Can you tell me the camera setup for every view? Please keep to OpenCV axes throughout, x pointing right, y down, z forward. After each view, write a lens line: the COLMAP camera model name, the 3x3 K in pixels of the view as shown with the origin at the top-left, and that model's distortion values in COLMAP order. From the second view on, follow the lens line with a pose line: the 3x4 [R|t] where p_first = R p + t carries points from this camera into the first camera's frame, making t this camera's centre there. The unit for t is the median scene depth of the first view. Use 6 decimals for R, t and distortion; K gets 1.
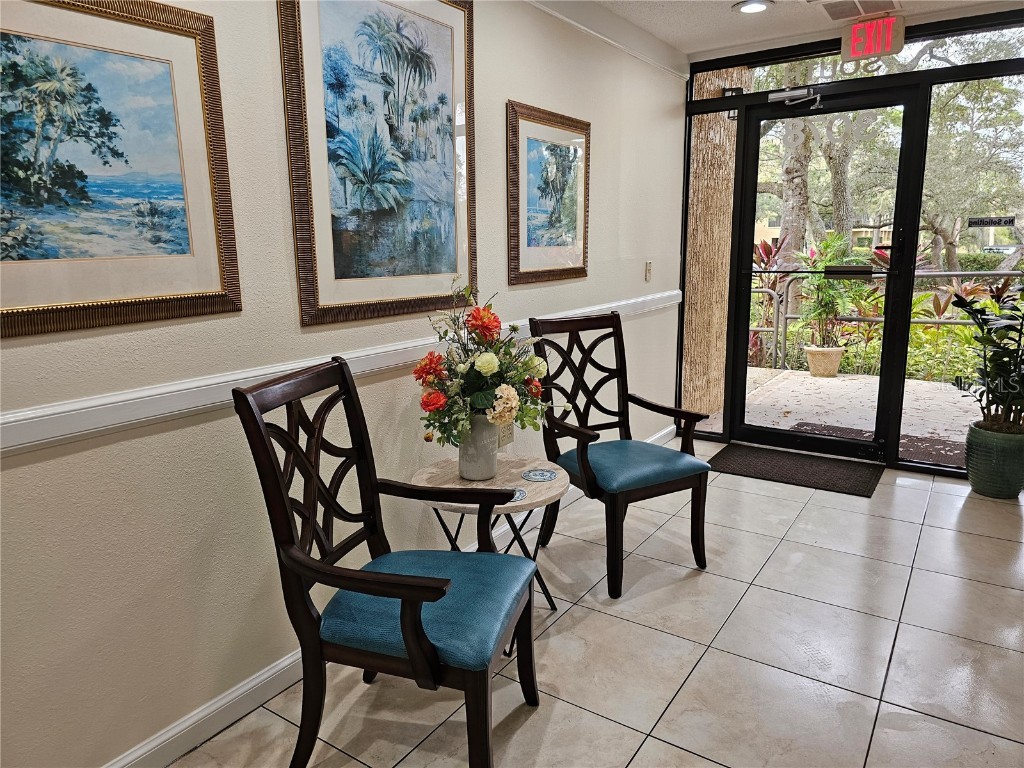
lens RADIAL K [[685.4, 0, 512.0], [0, 685.4, 384.0], [0, 0, 1]] dist [0.001854, -0.002955]
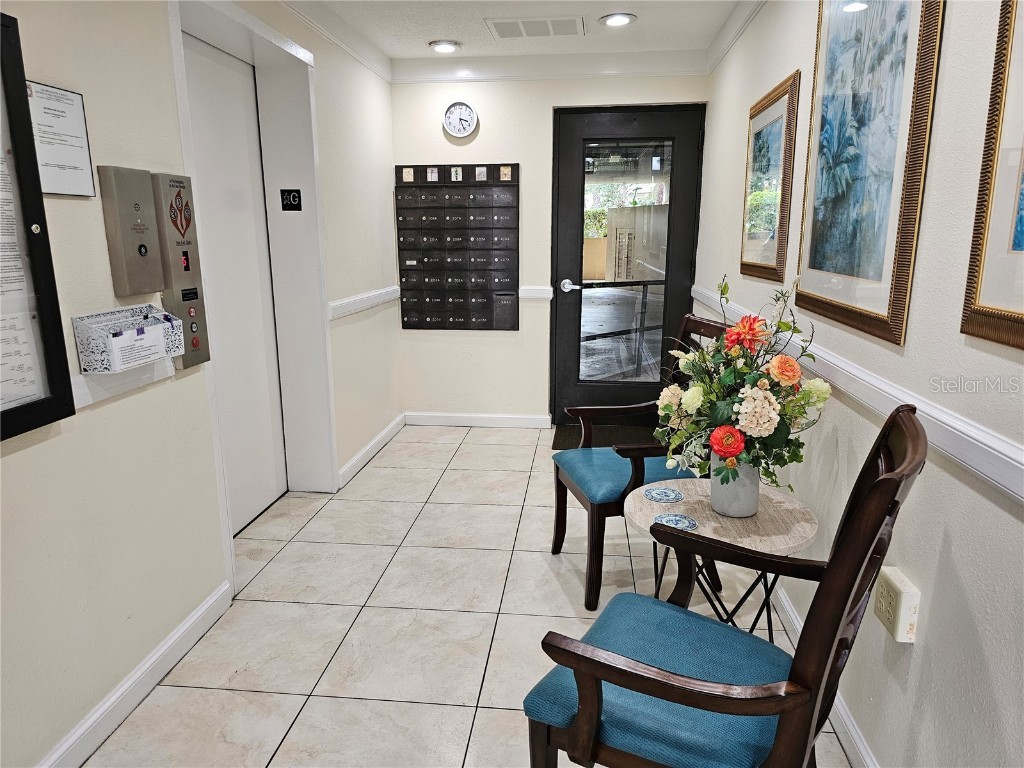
lens RADIAL K [[685.4, 0, 512.0], [0, 685.4, 384.0], [0, 0, 1]] dist [0.001854, -0.002955]
pose [[-0.893093, 0.117571, -0.434237, 0.567314], [-0.069625, 0.917492, 0.391612, -0.335836], [0.444451, 0.379980, -0.811220, 1.561192]]
